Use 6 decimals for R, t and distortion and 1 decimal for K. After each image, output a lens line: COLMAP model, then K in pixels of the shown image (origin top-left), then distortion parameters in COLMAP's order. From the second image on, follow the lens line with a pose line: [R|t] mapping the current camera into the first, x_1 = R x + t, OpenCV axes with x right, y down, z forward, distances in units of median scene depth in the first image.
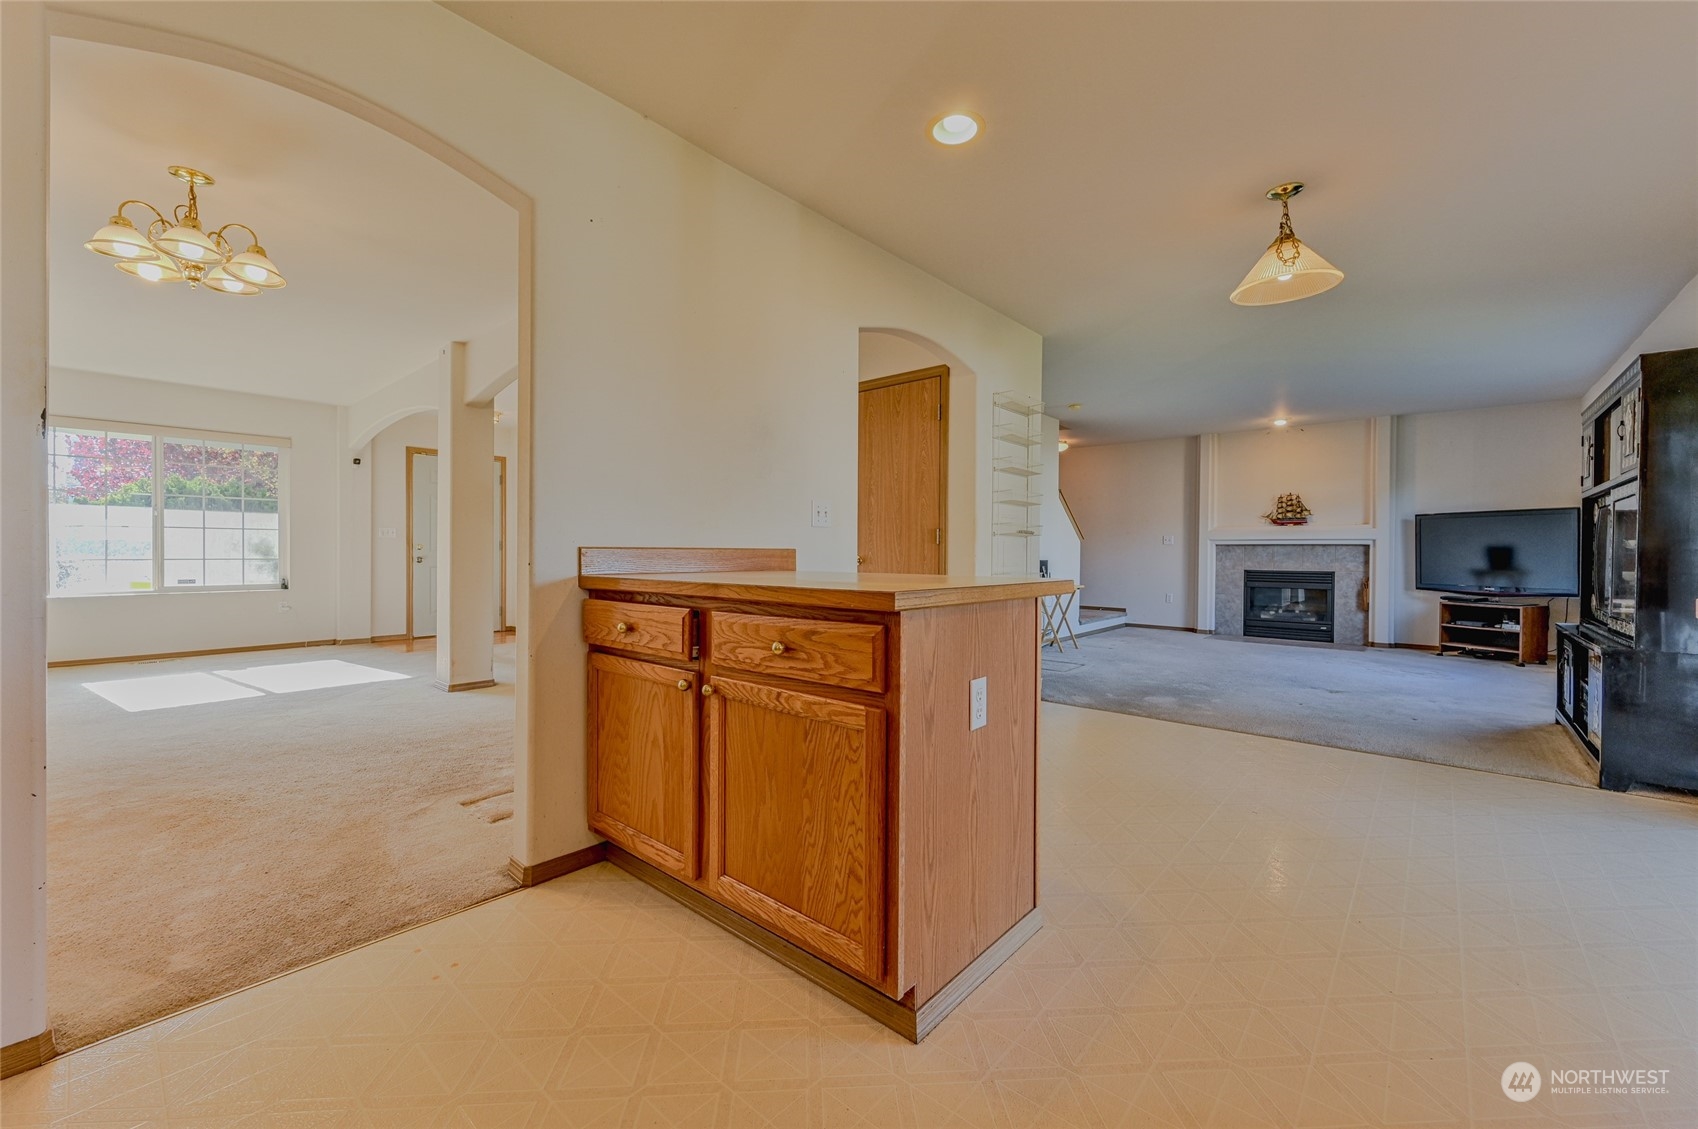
lens RADIAL K [[670.0, 0, 849.2], [0, 670.0, 557.7], [0, 0, 1]] dist [-0.003928, -0.000213]
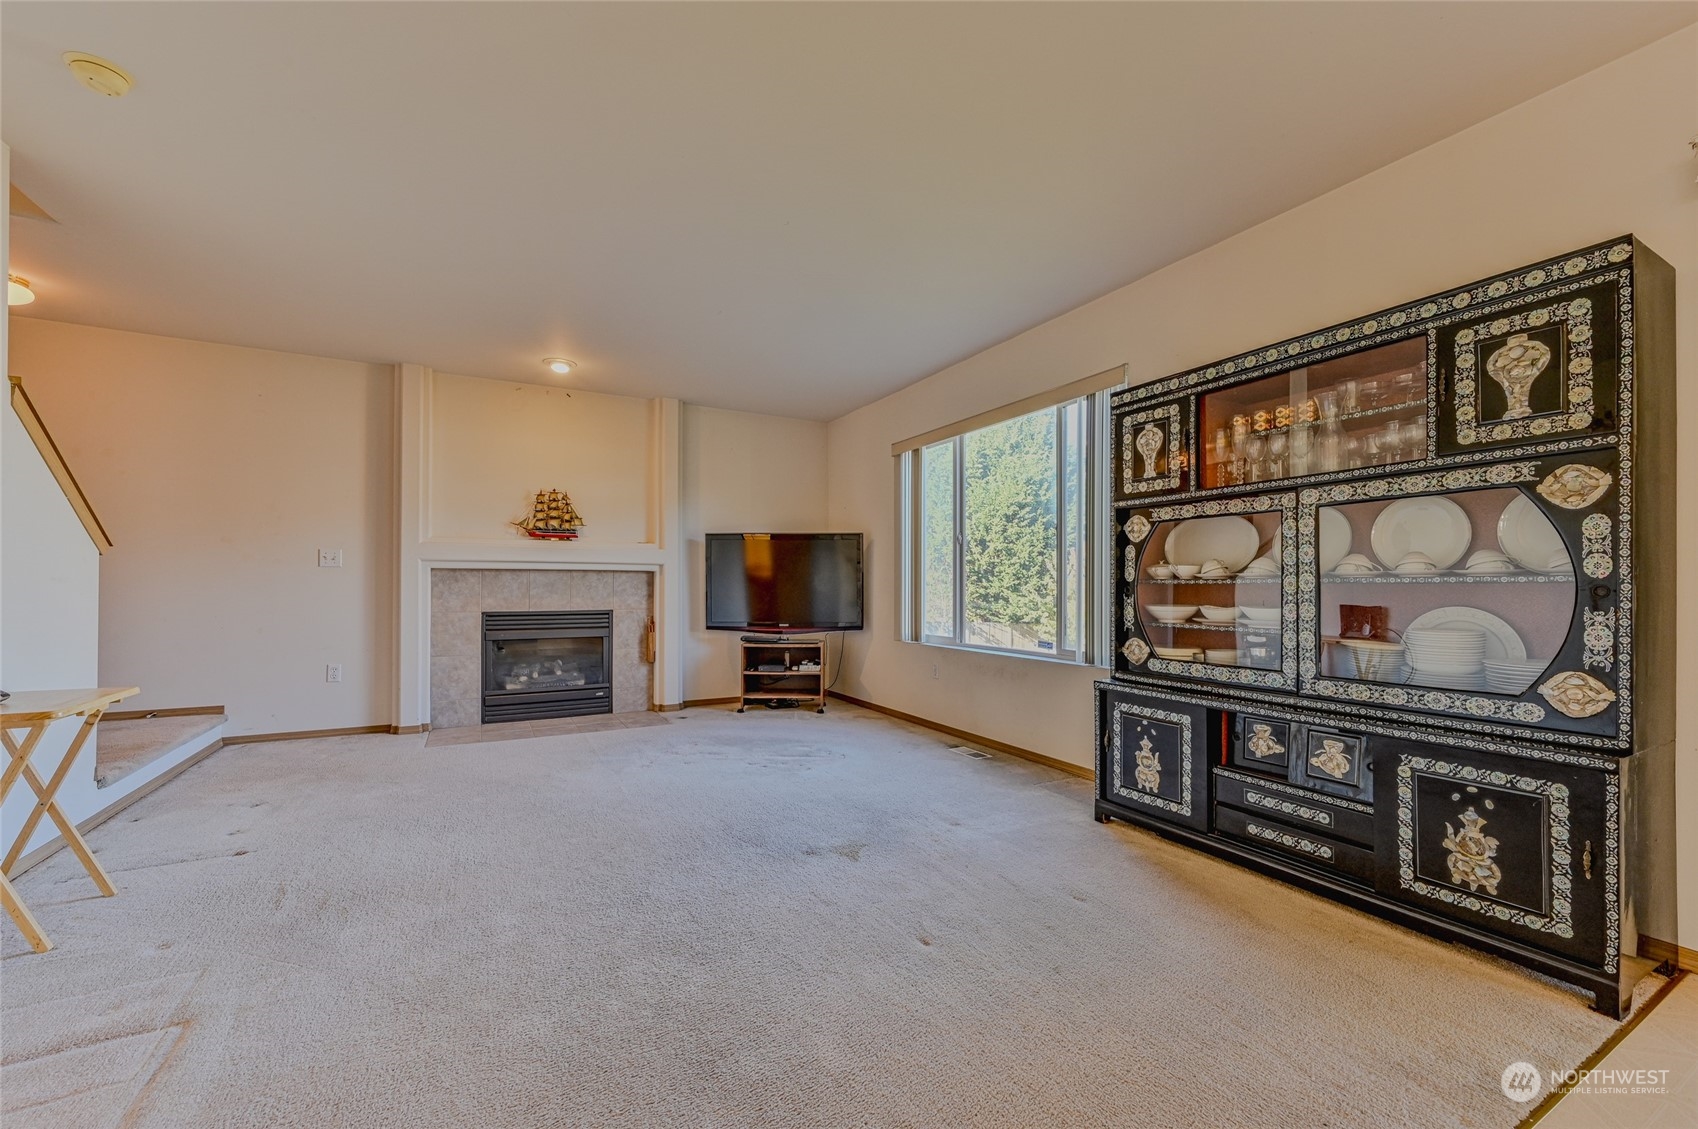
lens RADIAL K [[670.0, 0, 843.7], [0, 670.0, 584.3], [0, 0, 1]] dist [-0.003928, -0.000213]
pose [[0.340237, -0.004363, 0.940330, 0.155663], [0.008381, 0.999964, 0.001607, -0.004849], [-0.940302, 0.007334, 0.340261, 0.535979]]
